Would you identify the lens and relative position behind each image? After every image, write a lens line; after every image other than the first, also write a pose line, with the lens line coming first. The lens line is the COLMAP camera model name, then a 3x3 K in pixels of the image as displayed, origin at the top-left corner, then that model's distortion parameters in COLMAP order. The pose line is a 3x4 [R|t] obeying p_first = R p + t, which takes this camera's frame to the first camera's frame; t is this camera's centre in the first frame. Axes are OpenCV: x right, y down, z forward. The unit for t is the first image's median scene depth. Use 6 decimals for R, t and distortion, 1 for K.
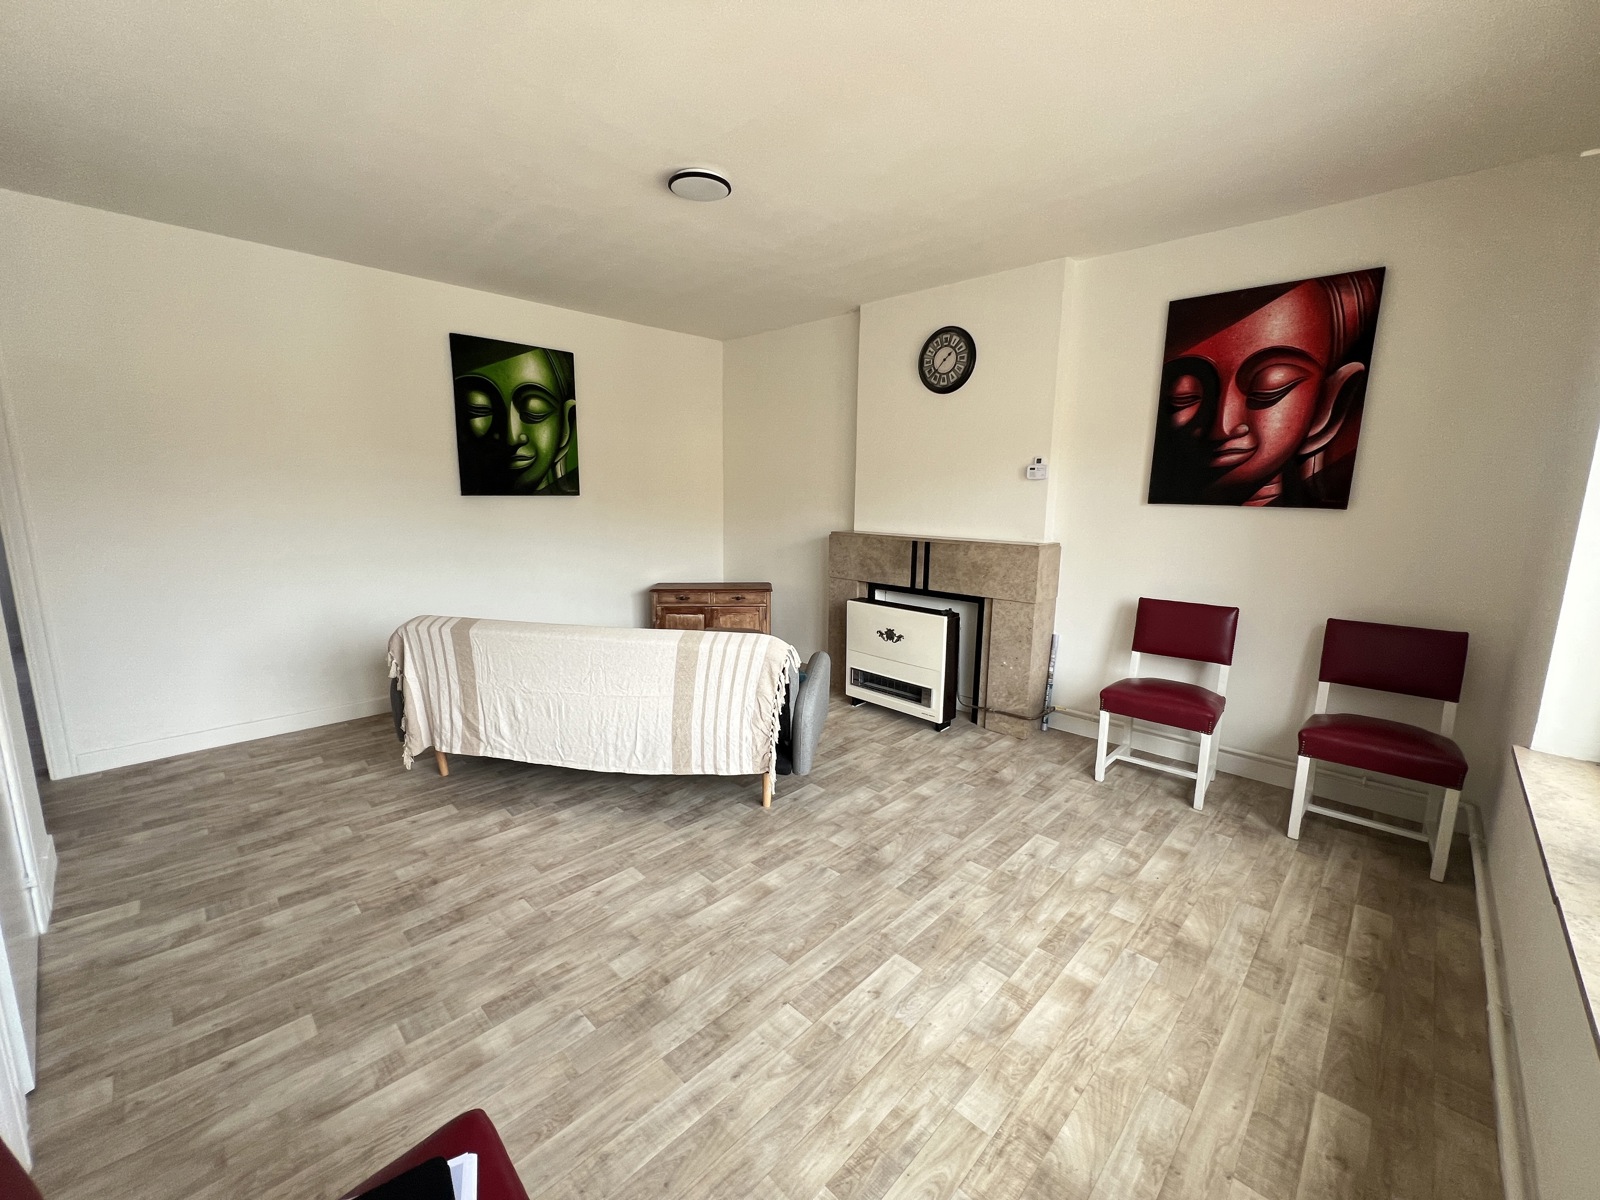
lens RADIAL K [[638.0, 0, 794.6], [0, 638.0, 600.3], [0, 0, 1]] dist [-0.005902, -0.000358]
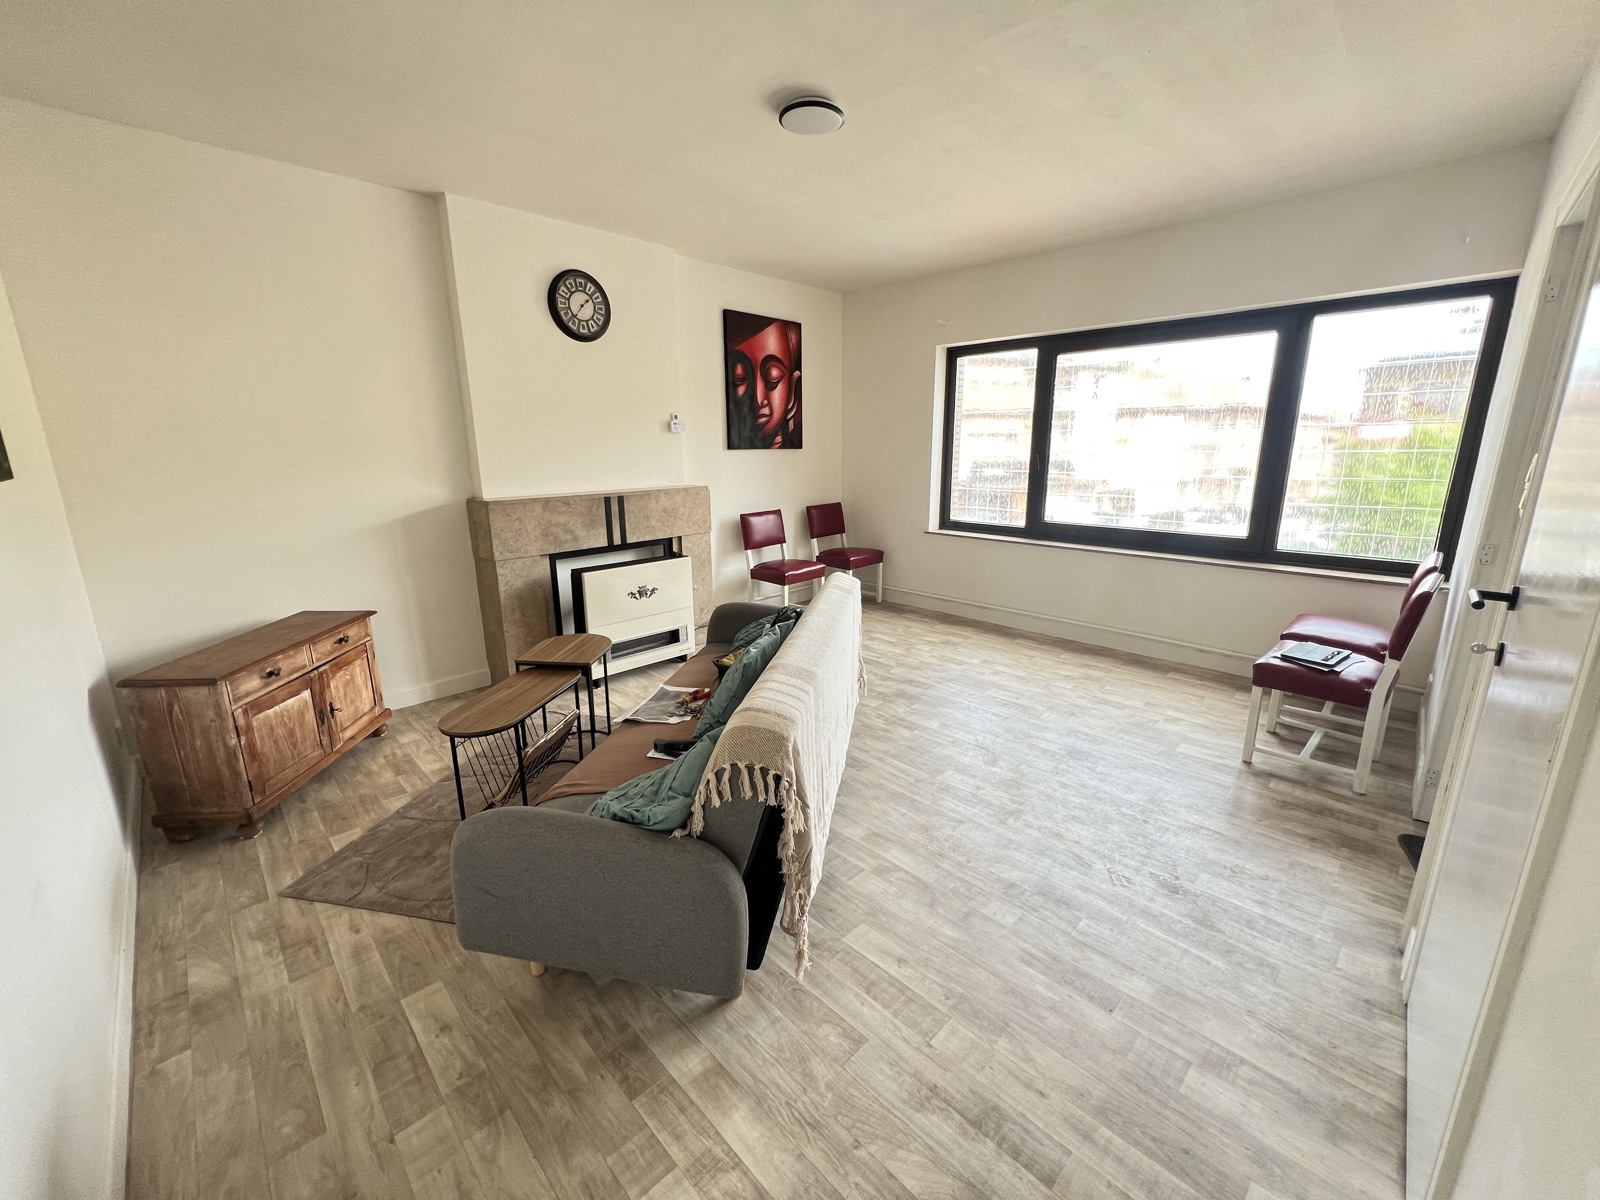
lens RADIAL K [[638.0, 0, 810.4], [0, 638.0, 596.7], [0, 0, 1]] dist [-0.005902, -0.000358]
pose [[0.000532, -0.235792, 0.971804, -0.859413], [0.196103, 0.952959, 0.231112, -0.122937], [-0.980583, 0.190451, 0.046746, 0.754722]]
